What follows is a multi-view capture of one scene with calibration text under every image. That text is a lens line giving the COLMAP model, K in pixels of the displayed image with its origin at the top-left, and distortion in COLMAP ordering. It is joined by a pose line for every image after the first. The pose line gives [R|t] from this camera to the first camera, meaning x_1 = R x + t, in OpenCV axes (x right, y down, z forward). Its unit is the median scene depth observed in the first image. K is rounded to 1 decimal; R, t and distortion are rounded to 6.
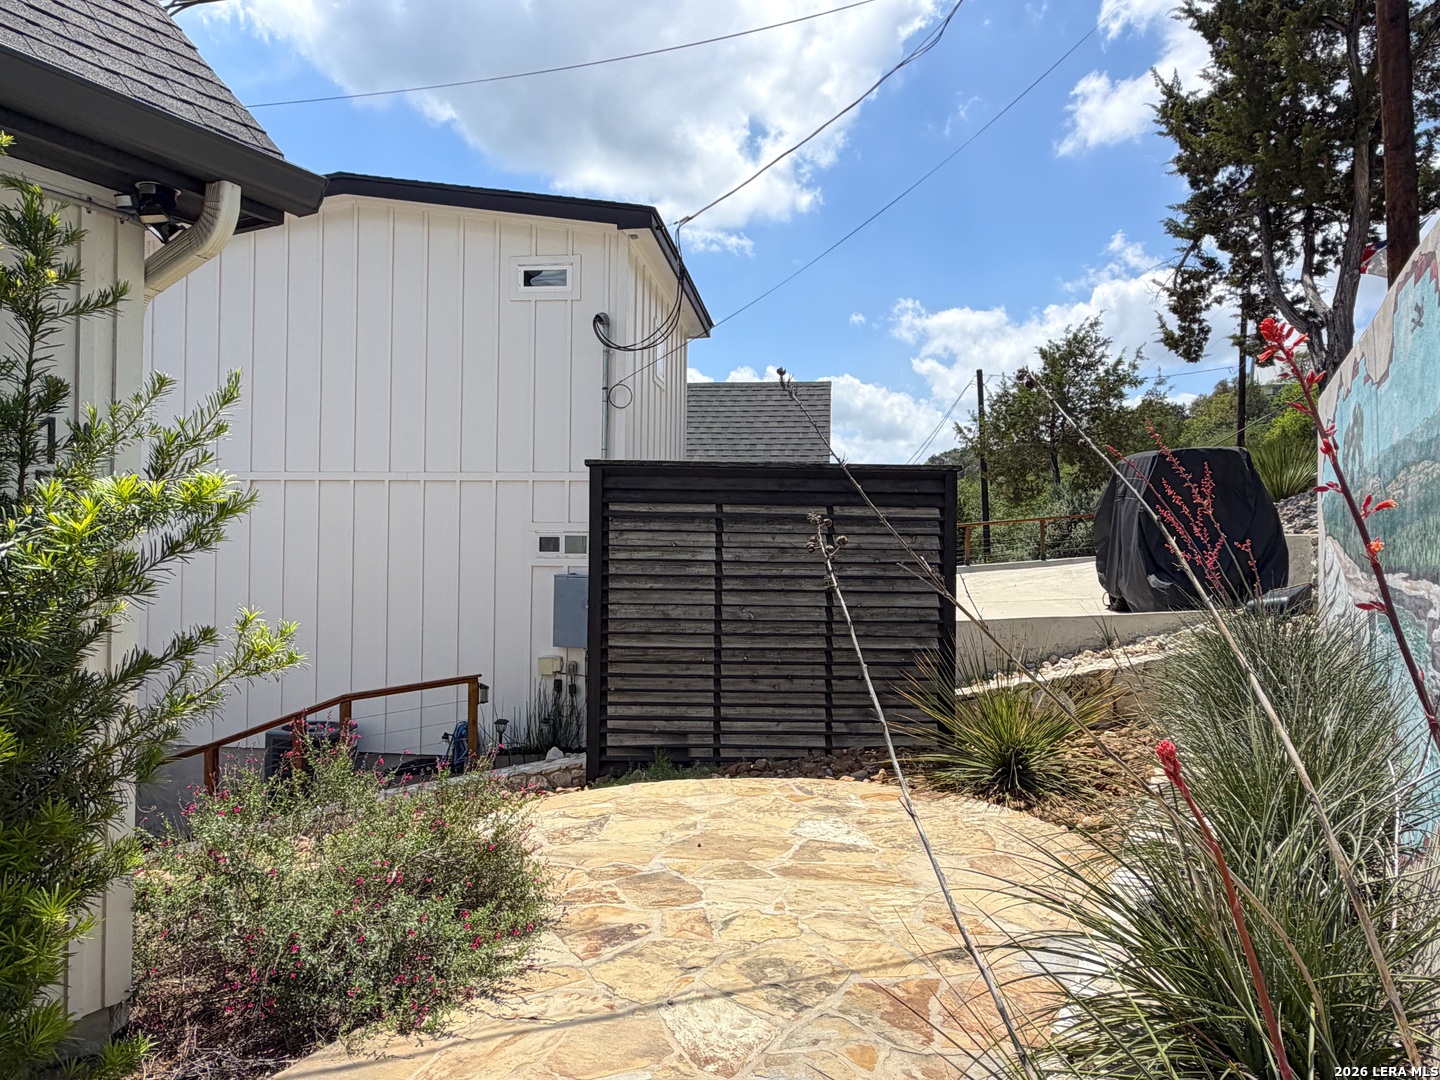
lens RADIAL K [[954.3, 0, 722.8], [0, 954.3, 542.5], [0, 0, 1]] dist [-0.001341, 0.005562]
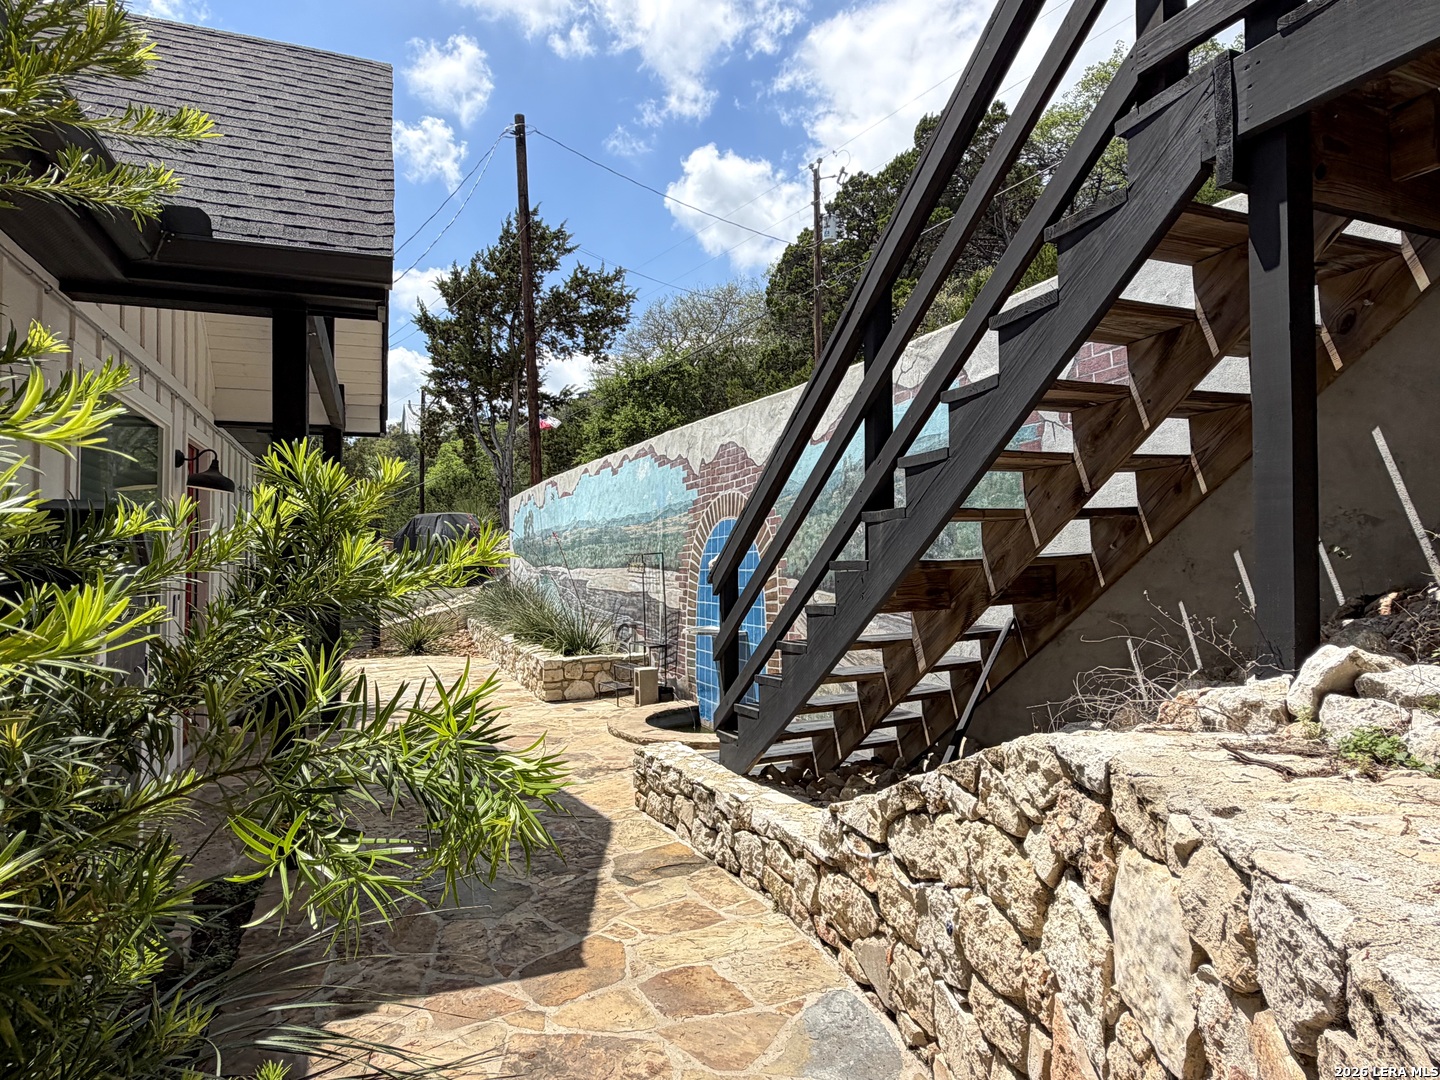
lens RADIAL K [[856.3, 0, 720.0], [0, 856.3, 540.0], [0, 0, 1]] dist [-0.000935, 0.000853]
pose [[0.644995, -0.000104, 0.764187, -1.068505], [0.016417, 0.999771, -0.013720, -0.007490], [-0.764010, 0.021395, 0.644849, -1.250505]]
